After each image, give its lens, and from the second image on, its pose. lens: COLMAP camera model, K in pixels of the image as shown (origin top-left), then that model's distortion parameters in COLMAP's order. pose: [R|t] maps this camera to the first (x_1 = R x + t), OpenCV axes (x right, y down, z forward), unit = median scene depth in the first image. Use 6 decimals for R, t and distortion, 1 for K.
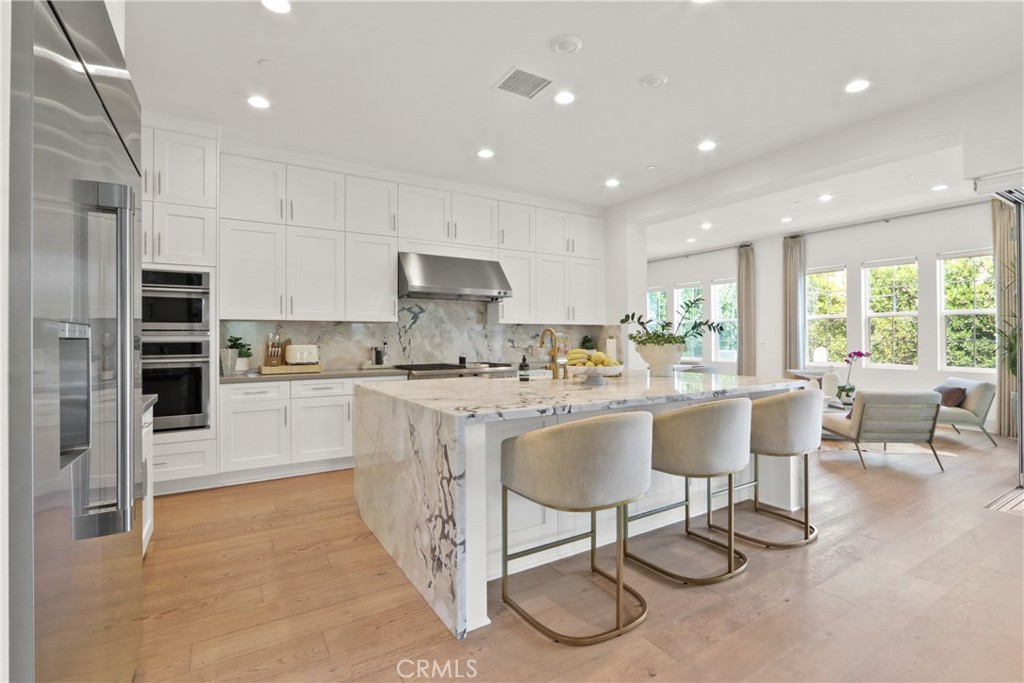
lens RADIAL K [[472.6, 0, 526.1], [0, 472.6, 336.1], [0, 0, 1]] dist [-0.018975, 0.003225]
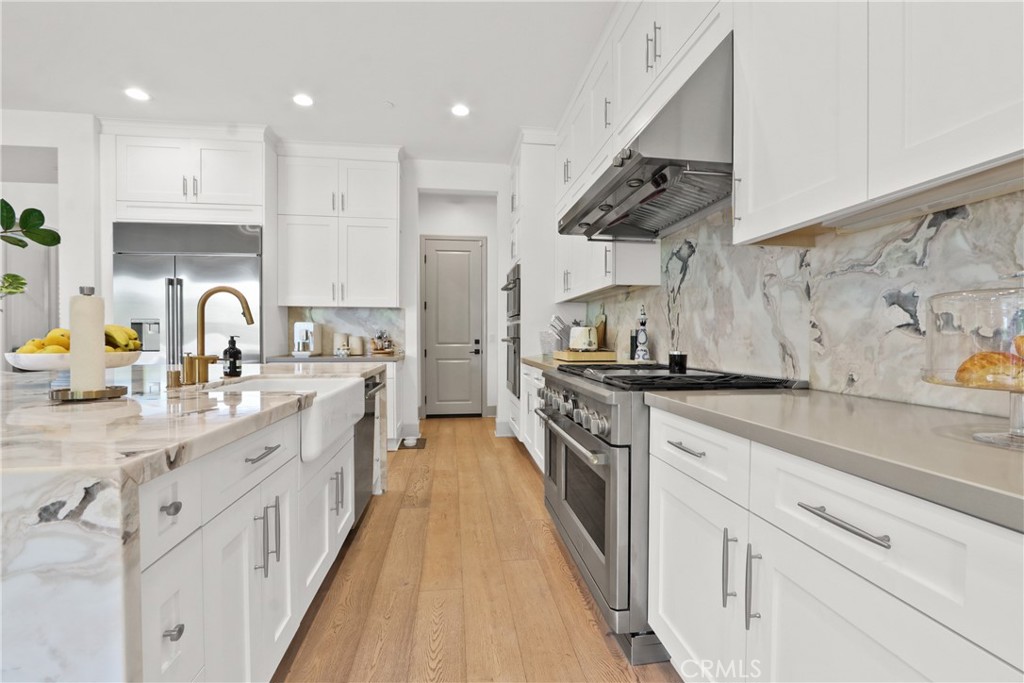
lens RADIAL K [[472.6, 0, 516.3], [0, 472.6, 340.6], [0, 0, 1]] dist [-0.018975, 0.003225]
pose [[-0.414411, 0.010200, -0.910033, 0.260359], [0.005959, 0.999946, 0.008495, 0.027974], [0.910070, -0.001902, -0.414450, 1.009638]]
